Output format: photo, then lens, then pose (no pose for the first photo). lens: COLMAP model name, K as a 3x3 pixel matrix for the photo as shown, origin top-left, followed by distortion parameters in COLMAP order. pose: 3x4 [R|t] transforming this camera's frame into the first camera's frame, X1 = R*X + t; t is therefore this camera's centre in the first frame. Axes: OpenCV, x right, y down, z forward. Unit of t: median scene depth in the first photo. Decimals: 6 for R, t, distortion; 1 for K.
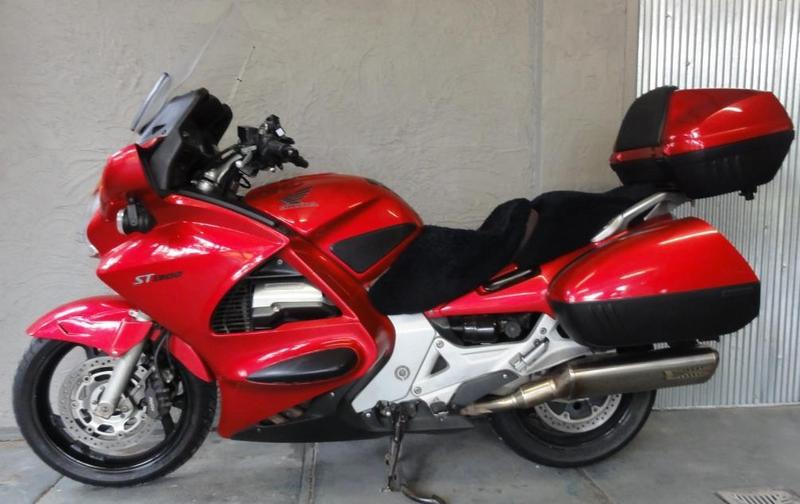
lens RADIAL K [[611.8, 0, 400.0], [0, 611.8, 252.0], [0, 0, 1]] dist [-0.005535, -0.005734]
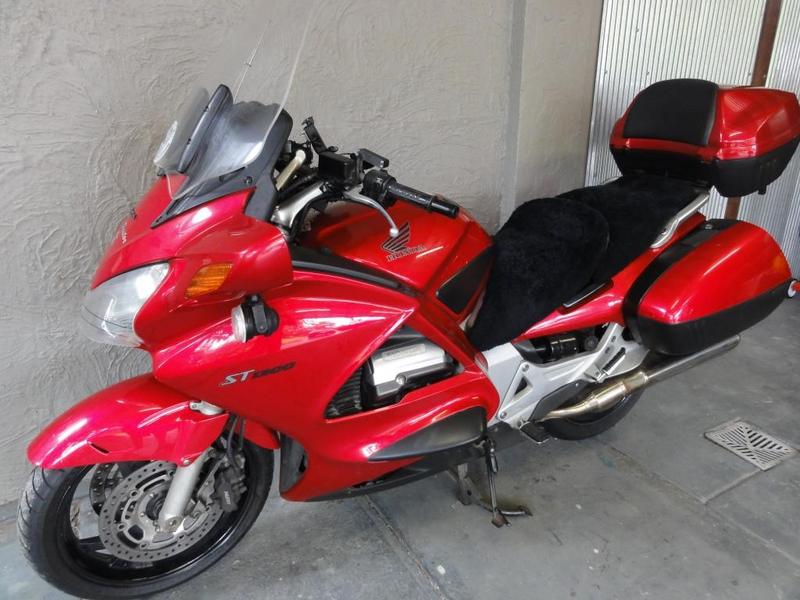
lens RADIAL K [[562.2, 0, 399.9], [0, 562.2, 279.0], [0, 0, 1]] dist [0.000176, 0.002676]
pose [[0.928423, -0.126747, 0.349236, -0.412244], [0.042522, 0.970082, 0.239026, -0.208045], [-0.369083, -0.207067, 0.906036, 0.285432]]
